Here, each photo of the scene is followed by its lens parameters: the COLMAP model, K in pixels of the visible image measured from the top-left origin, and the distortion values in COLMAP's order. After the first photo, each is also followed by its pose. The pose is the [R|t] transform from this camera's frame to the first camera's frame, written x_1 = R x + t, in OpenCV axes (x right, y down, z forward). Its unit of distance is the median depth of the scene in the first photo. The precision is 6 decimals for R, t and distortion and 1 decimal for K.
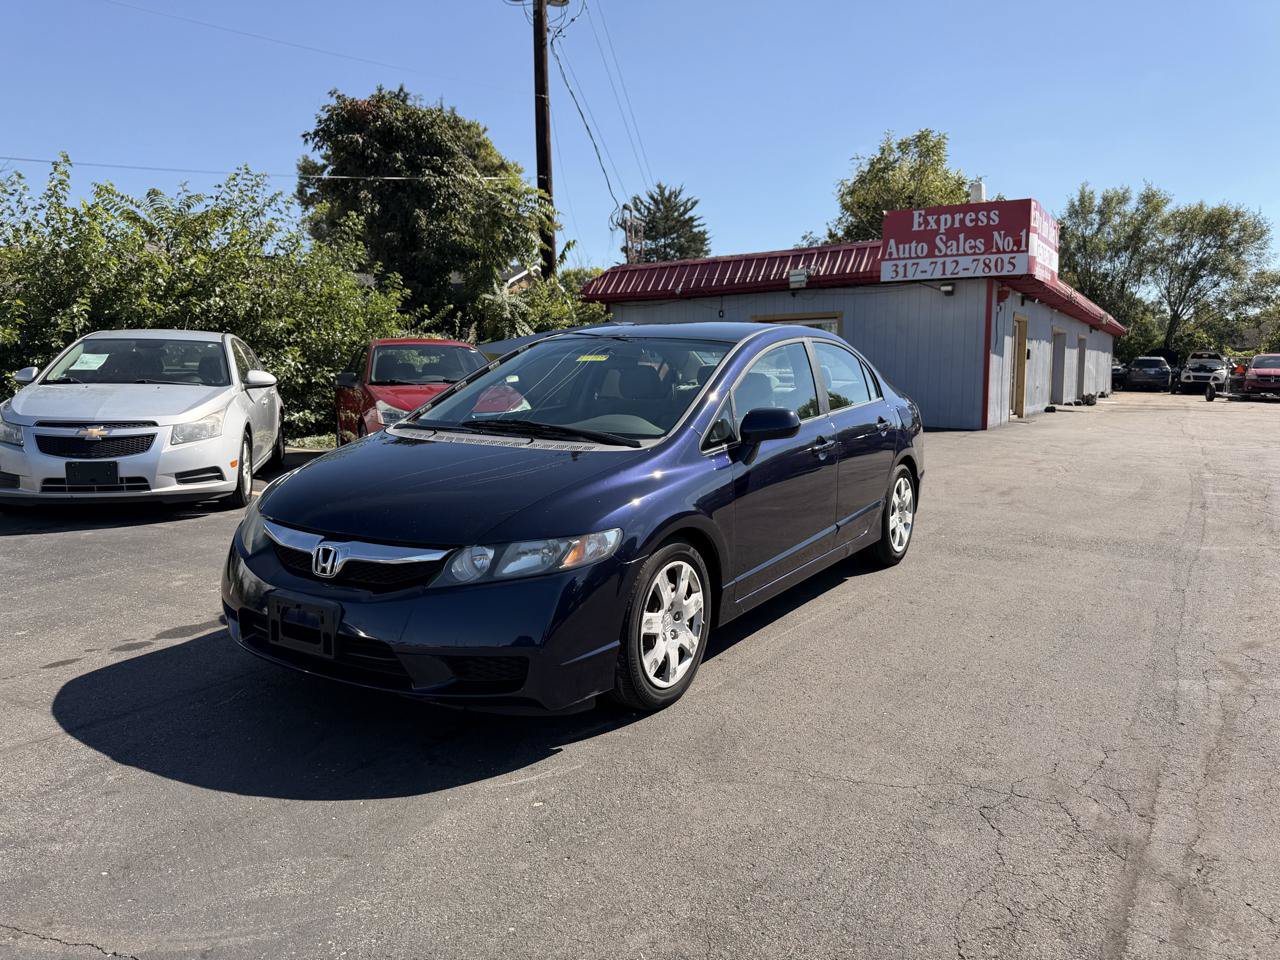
lens RADIAL K [[909.3, 0, 629.0], [0, 909.3, 477.0], [0, 0, 1]] dist [0.023087, -0.033382]
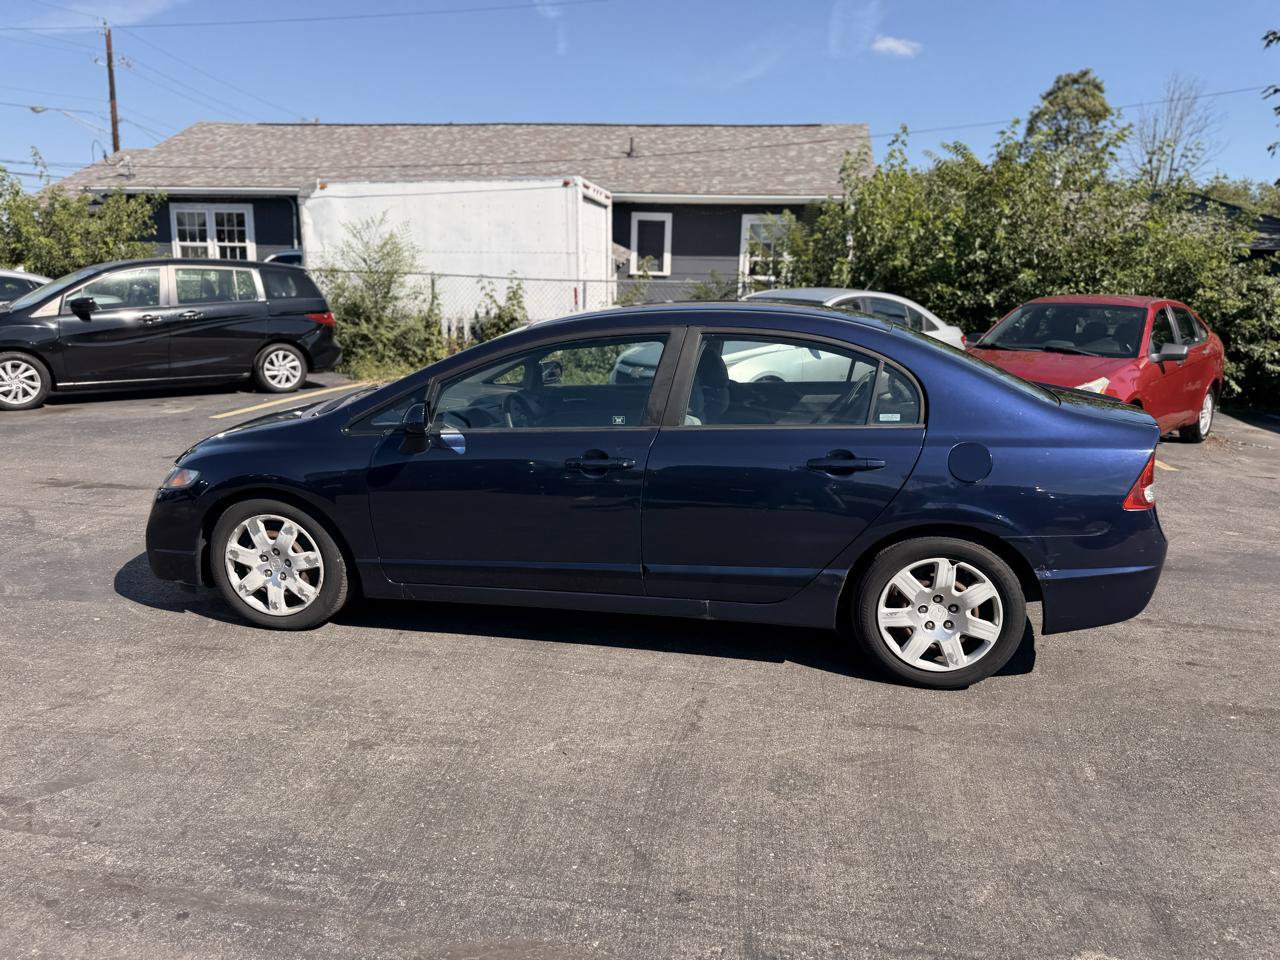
lens RADIAL K [[909.3, 0, 644.7], [0, 909.3, 484.6], [0, 0, 1]] dist [0.023087, -0.033382]
pose [[0.393862, 0.203211, -0.896425, 0.632095], [-0.135736, 0.977422, 0.161934, -0.099735], [0.909092, 0.057898, 0.412552, 0.456813]]
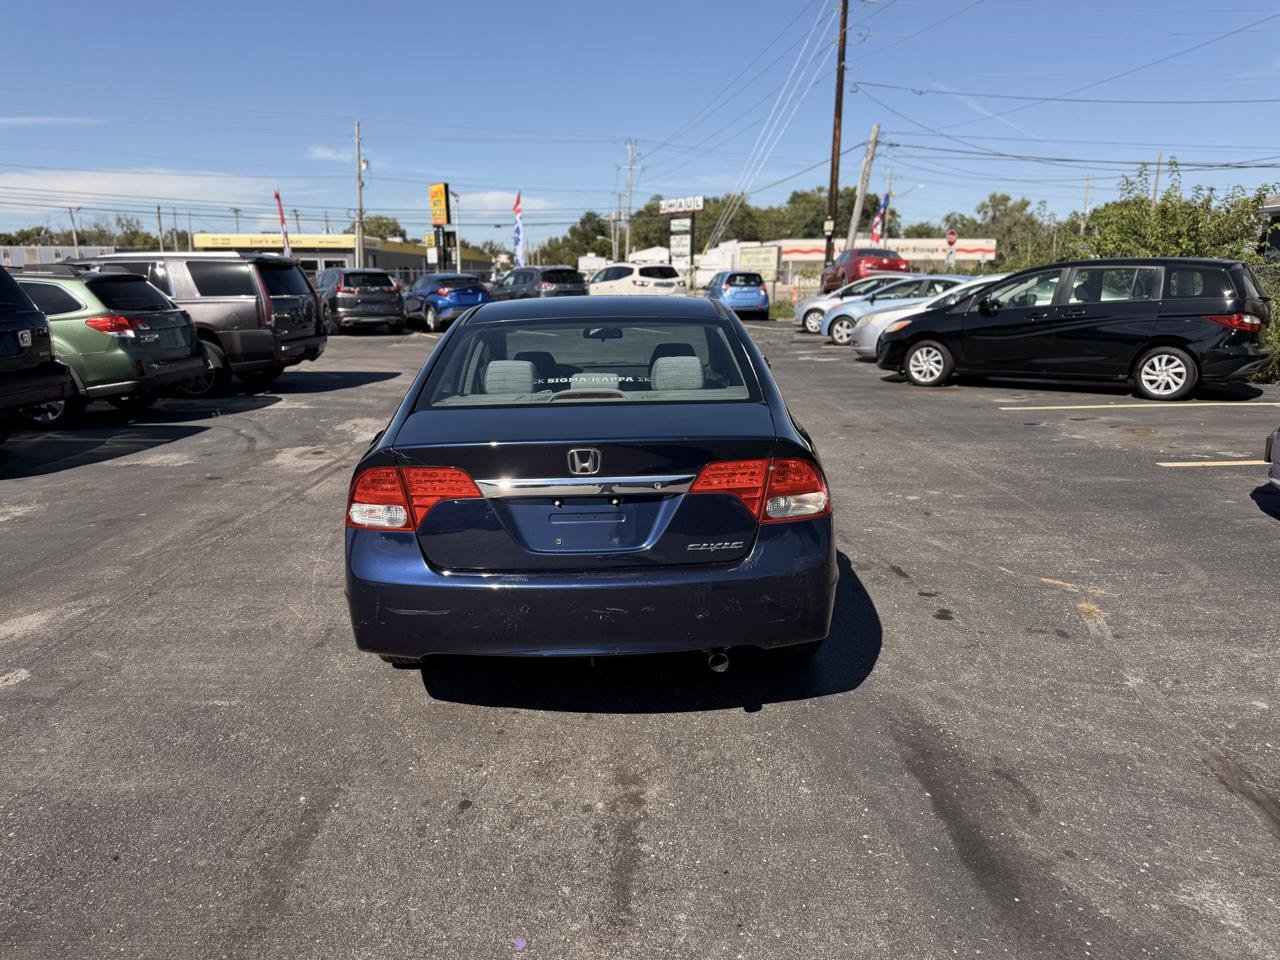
lens RADIAL K [[909.3, 0, 630.9], [0, 909.3, 476.4], [0, 0, 1]] dist [0.023087, -0.033382]
pose [[-0.840167, 0.122029, -0.528420, 0.409682], [-0.058142, 0.948474, 0.311476, -0.212240], [0.539201, 0.292415, -0.789782, 1.332144]]
